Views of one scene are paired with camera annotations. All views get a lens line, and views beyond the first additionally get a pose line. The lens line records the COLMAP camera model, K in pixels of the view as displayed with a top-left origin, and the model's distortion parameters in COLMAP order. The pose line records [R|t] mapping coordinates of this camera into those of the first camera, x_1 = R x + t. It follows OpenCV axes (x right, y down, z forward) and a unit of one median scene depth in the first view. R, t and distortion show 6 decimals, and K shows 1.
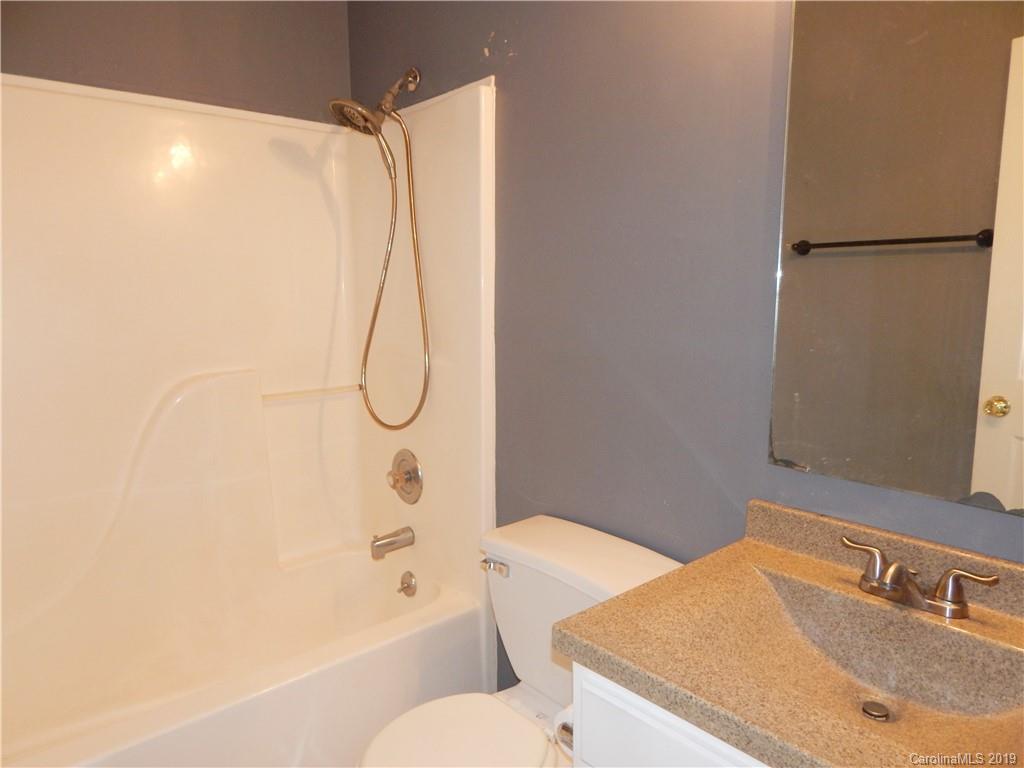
lens RADIAL K [[710.6, 0, 512.0], [0, 710.6, 384.0], [0, 0, 1]] dist [0.001898, 0.001124]
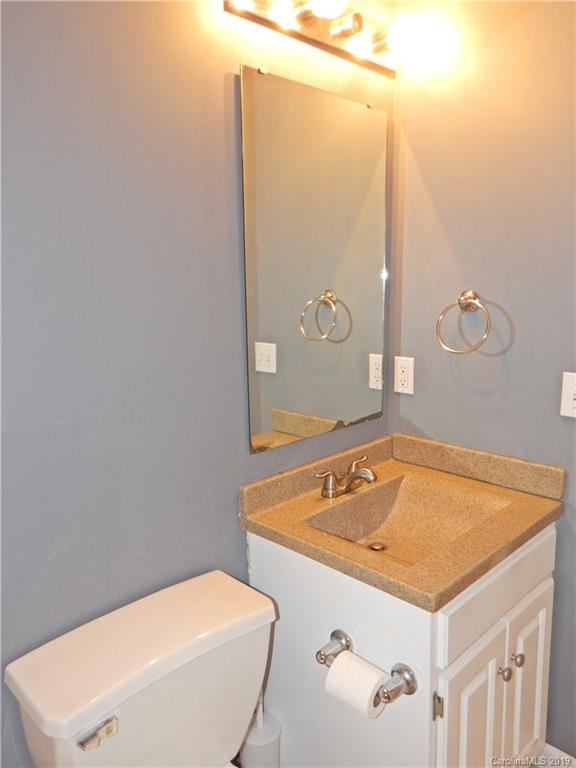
lens RADIAL K [[533.0, 0, 288.0], [0, 533.0, 384.0], [0, 0, 1]] dist [0.001898, 0.001124]
pose [[-0.043182, -0.169827, 0.984527, -0.642935], [0.161792, 0.971250, 0.174633, -0.192739], [-0.985880, 0.166830, -0.014464, 0.980867]]
